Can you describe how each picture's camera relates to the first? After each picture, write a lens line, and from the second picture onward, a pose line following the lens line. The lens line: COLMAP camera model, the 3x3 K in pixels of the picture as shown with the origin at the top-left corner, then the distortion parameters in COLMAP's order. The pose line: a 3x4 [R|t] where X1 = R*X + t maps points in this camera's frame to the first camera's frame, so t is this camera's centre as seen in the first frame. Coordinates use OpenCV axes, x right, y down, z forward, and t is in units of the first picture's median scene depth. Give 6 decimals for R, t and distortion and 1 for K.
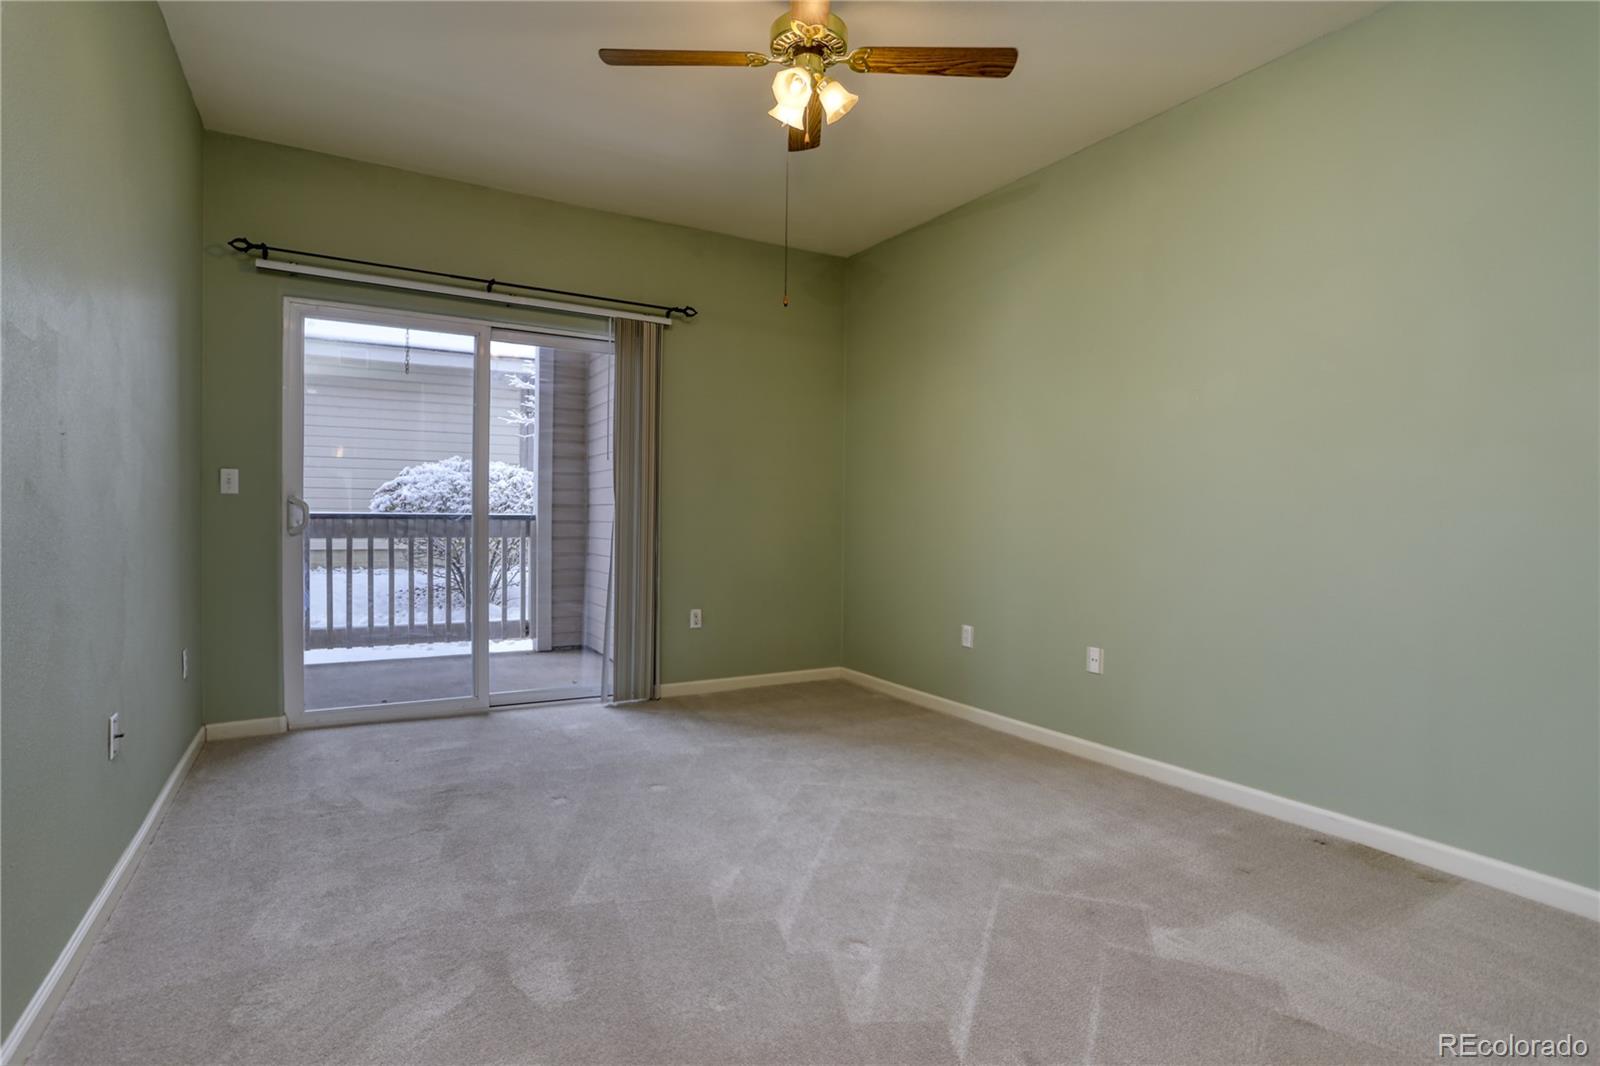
lens RADIAL K [[778.7, 0, 800.0], [0, 778.7, 533.0], [0, 0, 1]] dist [-0.040965, 0.000491]
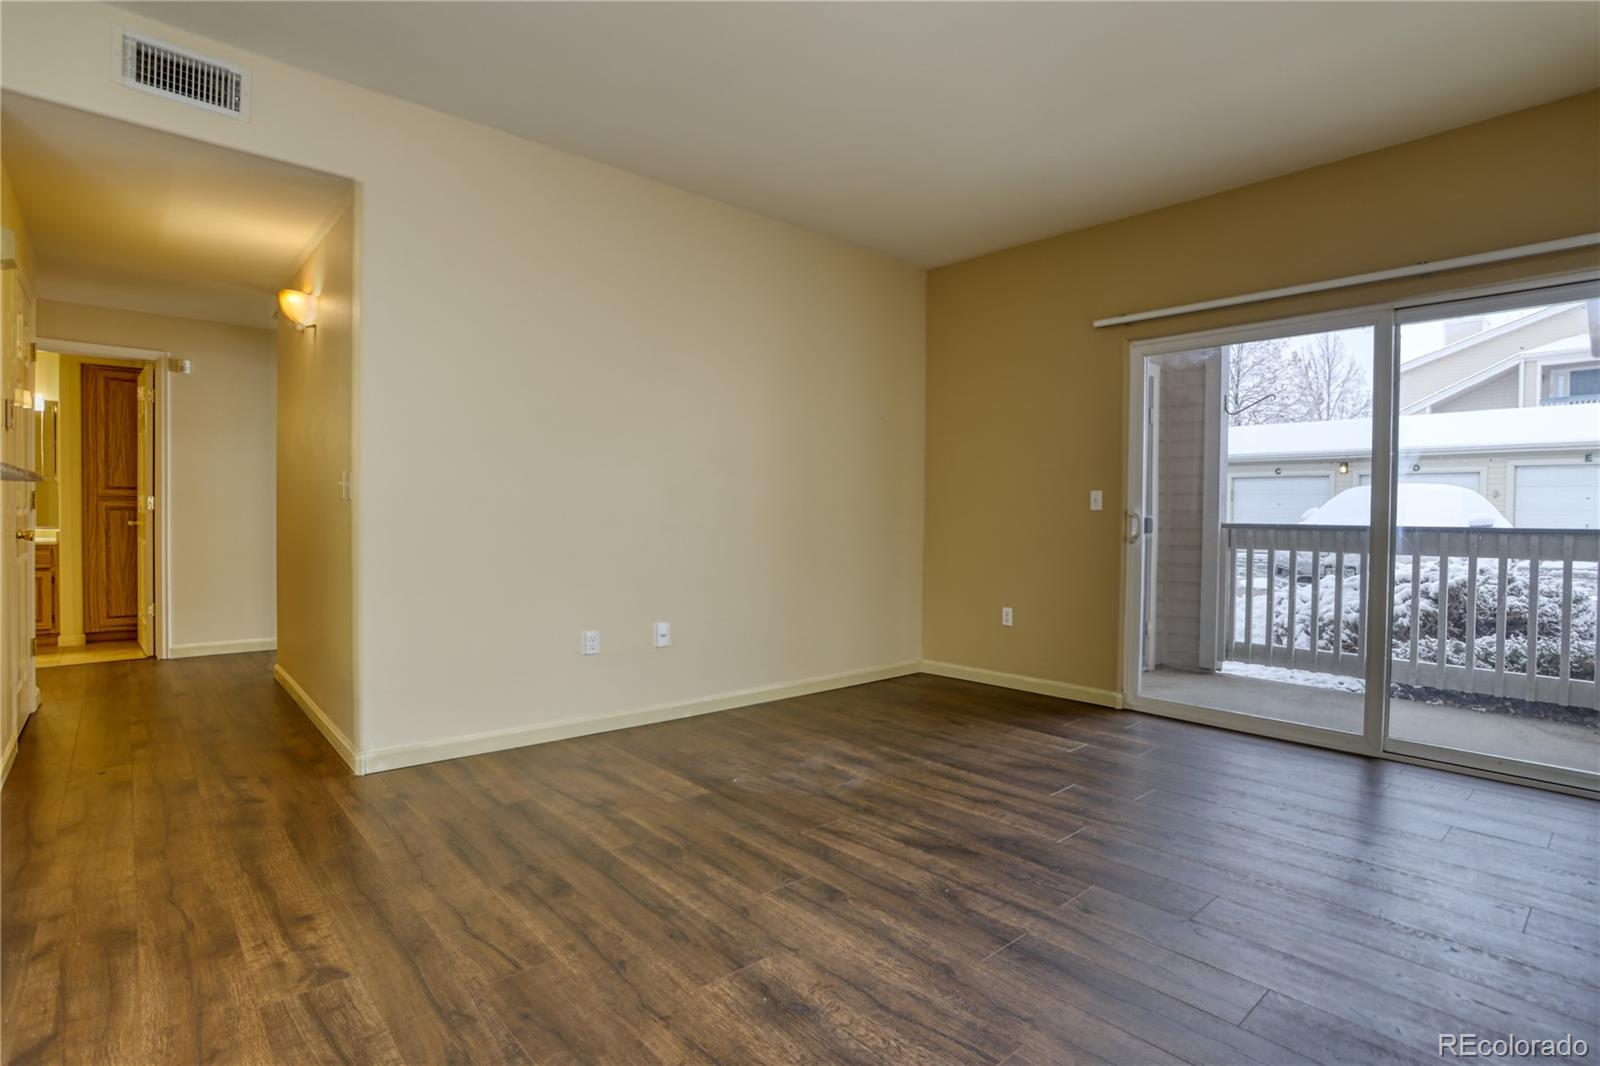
lens RADIAL K [[778.7, 0, 800.0], [0, 778.7, 533.0], [0, 0, 1]] dist [-0.040965, 0.000491]
pose [[0.220852, 0.005695, -0.975291, 0.284767], [-0.027297, 0.999627, -0.000344, 0.002461], [0.974925, 0.026699, 0.220925, 0.171666]]
